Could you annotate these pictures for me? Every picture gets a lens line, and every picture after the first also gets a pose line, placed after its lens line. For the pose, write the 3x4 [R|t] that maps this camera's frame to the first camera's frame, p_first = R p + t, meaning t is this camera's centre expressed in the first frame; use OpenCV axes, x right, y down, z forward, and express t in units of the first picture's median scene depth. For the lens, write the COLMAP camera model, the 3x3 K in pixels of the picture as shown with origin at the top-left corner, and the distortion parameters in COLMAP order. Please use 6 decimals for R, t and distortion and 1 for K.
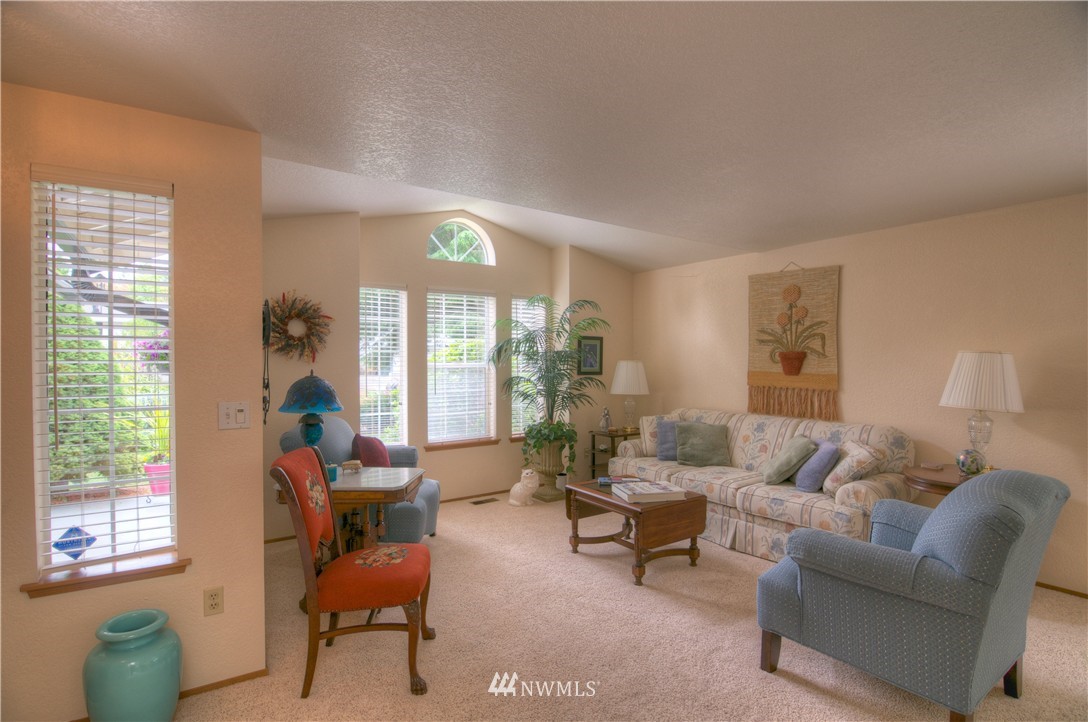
lens RADIAL K [[524.9, 0, 538.5], [0, 524.9, 357.5], [0, 0, 1]] dist [-0.002695, -0.005081]
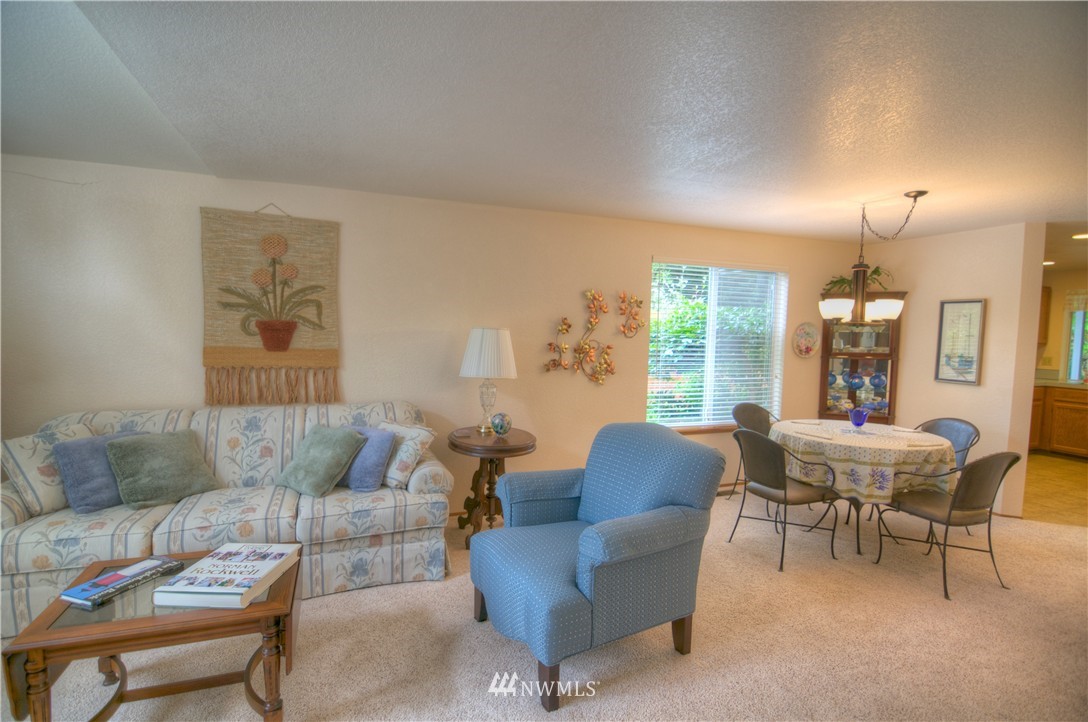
lens RADIAL K [[524.9, 0, 538.1], [0, 524.9, 367.7], [0, 0, 1]] dist [-0.002695, -0.005081]
pose [[0.241184, -0.060202, 0.968610, -0.188799], [-0.021508, 0.997497, 0.067353, -0.002849], [-0.970241, -0.037077, 0.239286, 0.459250]]
